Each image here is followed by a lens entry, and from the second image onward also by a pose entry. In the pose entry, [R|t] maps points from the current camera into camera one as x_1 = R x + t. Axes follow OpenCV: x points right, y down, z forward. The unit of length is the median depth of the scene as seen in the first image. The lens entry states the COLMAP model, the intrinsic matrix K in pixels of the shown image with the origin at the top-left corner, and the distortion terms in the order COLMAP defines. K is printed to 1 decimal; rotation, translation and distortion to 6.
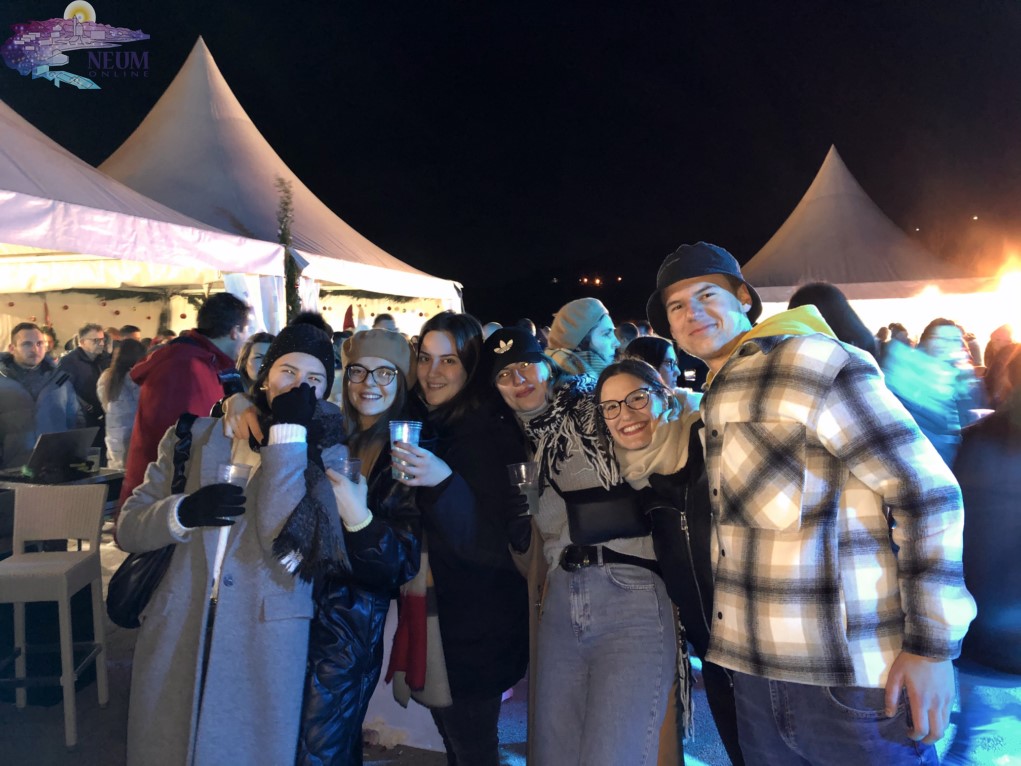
lens RADIAL K [[825.7, 0, 510.5], [0, 825.7, 383.0], [0, 0, 1]] dist [0.005516, 0.004295]
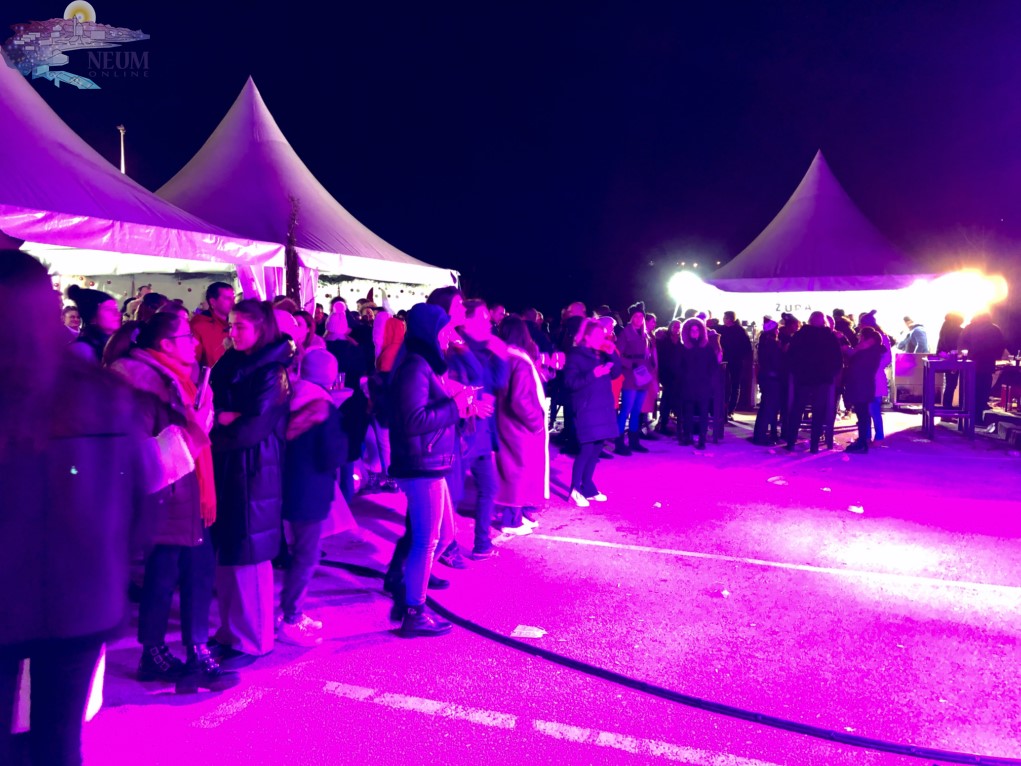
lens RADIAL K [[825.7, 0, 510.5], [0, 825.7, 383.0], [0, 0, 1]] dist [0.005516, 0.004295]
pose [[0.992859, 0.033121, -0.114607, 0.235181], [-0.030697, 0.999268, 0.022847, 0.018278], [0.115279, -0.019166, 0.993148, -0.291648]]
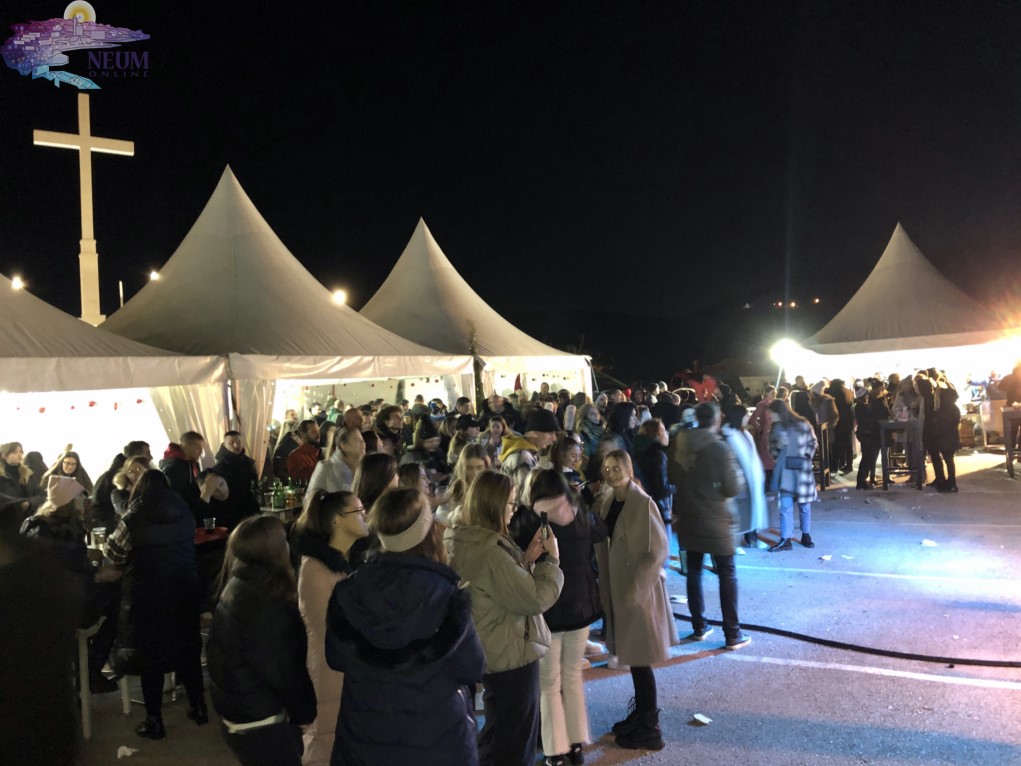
lens RADIAL K [[825.7, 0, 510.5], [0, 825.7, 383.0], [0, 0, 1]] dist [0.005516, 0.004295]
pose [[0.972422, -0.037994, -0.230114, 0.198497], [0.028973, 0.998678, -0.042456, -0.023377], [0.231423, 0.034618, 0.972237, -0.666105]]
